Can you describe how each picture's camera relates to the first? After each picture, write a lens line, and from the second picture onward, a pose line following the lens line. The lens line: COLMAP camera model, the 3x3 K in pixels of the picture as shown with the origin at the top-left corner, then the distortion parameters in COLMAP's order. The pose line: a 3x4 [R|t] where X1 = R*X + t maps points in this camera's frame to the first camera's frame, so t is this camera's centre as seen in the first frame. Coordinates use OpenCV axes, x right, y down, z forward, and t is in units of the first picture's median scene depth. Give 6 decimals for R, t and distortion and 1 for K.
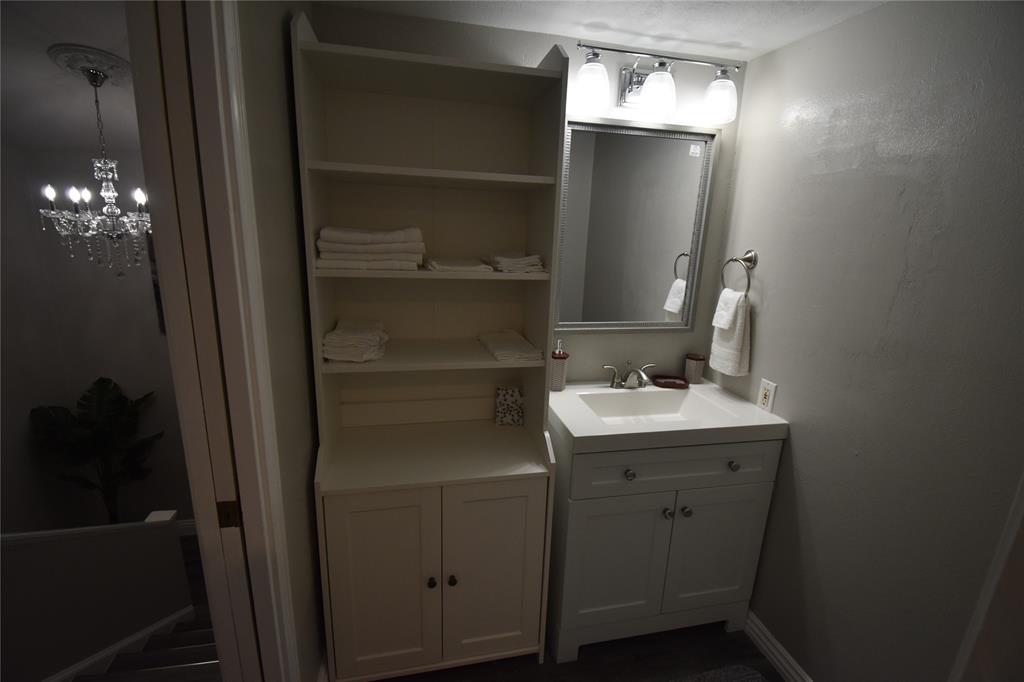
lens RADIAL K [[448.7, 0, 513.2], [0, 448.7, 339.5], [0, 0, 1]] dist [0.023634, -0.029342]
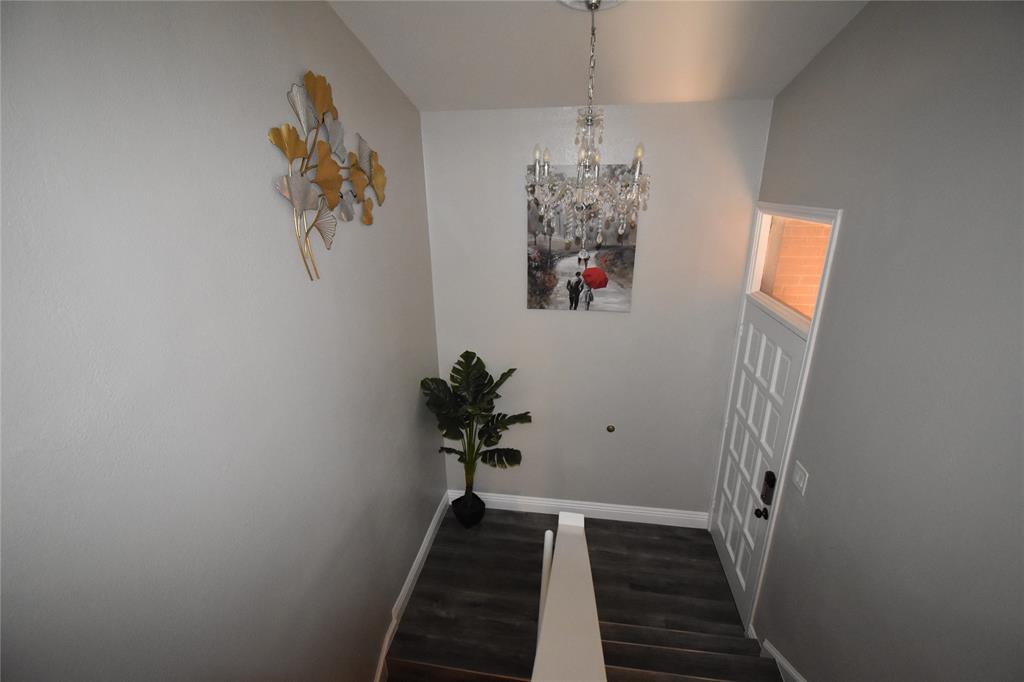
lens RADIAL K [[448.7, 0, 513.2], [0, 448.7, 339.5], [0, 0, 1]] dist [0.023634, -0.029342]
pose [[0.931928, 0.071784, -0.355468, -0.987072], [-0.041511, 0.994886, 0.092082, -0.079210], [0.360260, -0.071059, 0.930142, 0.221873]]
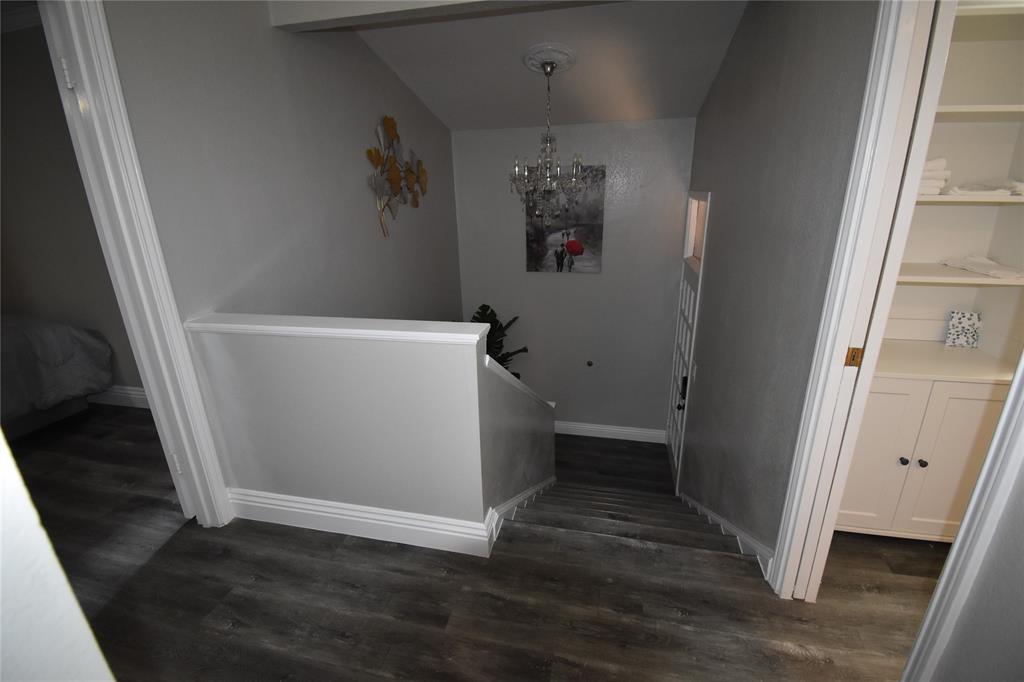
lens RADIAL K [[448.7, 0, 513.2], [0, 448.7, 339.5], [0, 0, 1]] dist [0.023634, -0.029342]
pose [[0.900630, 0.082871, -0.426612, -0.520040], [-0.047420, 0.994529, 0.093082, 0.126019], [0.431991, -0.063602, 0.899632, -0.415444]]
